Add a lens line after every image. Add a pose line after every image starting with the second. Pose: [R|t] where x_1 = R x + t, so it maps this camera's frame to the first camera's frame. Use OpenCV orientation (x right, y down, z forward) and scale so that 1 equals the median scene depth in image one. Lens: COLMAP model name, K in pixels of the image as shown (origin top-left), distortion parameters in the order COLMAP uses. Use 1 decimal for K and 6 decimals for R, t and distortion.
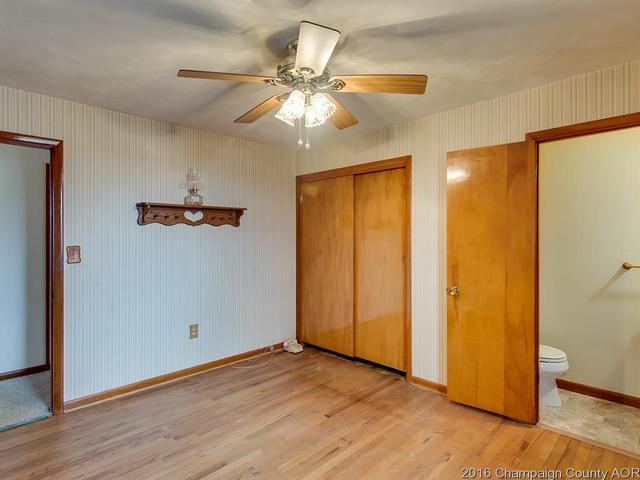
lens RADIAL K [[347.1, 0, 315.8], [0, 347.1, 238.0], [0, 0, 1]] dist [0.001703, 0.001339]
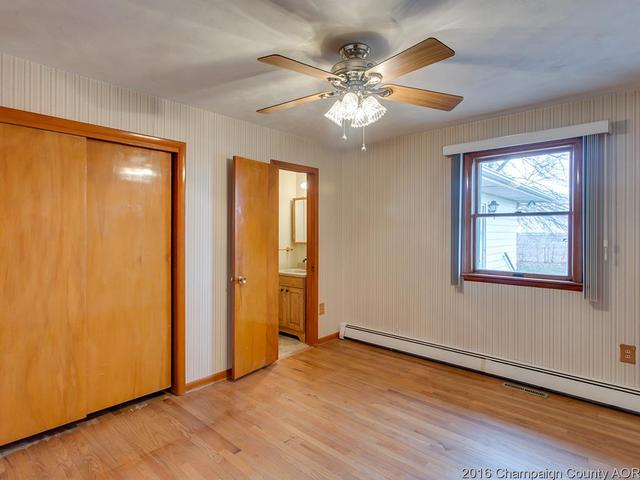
lens RADIAL K [[347.1, 0, 316.5], [0, 347.1, 234.5], [0, 0, 1]] dist [0.001703, 0.001339]
pose [[-0.032188, -0.011561, 0.999415, -0.660779], [-0.003521, 0.999928, 0.011454, -0.010137], [-0.999476, -0.003150, -0.032226, 0.703174]]
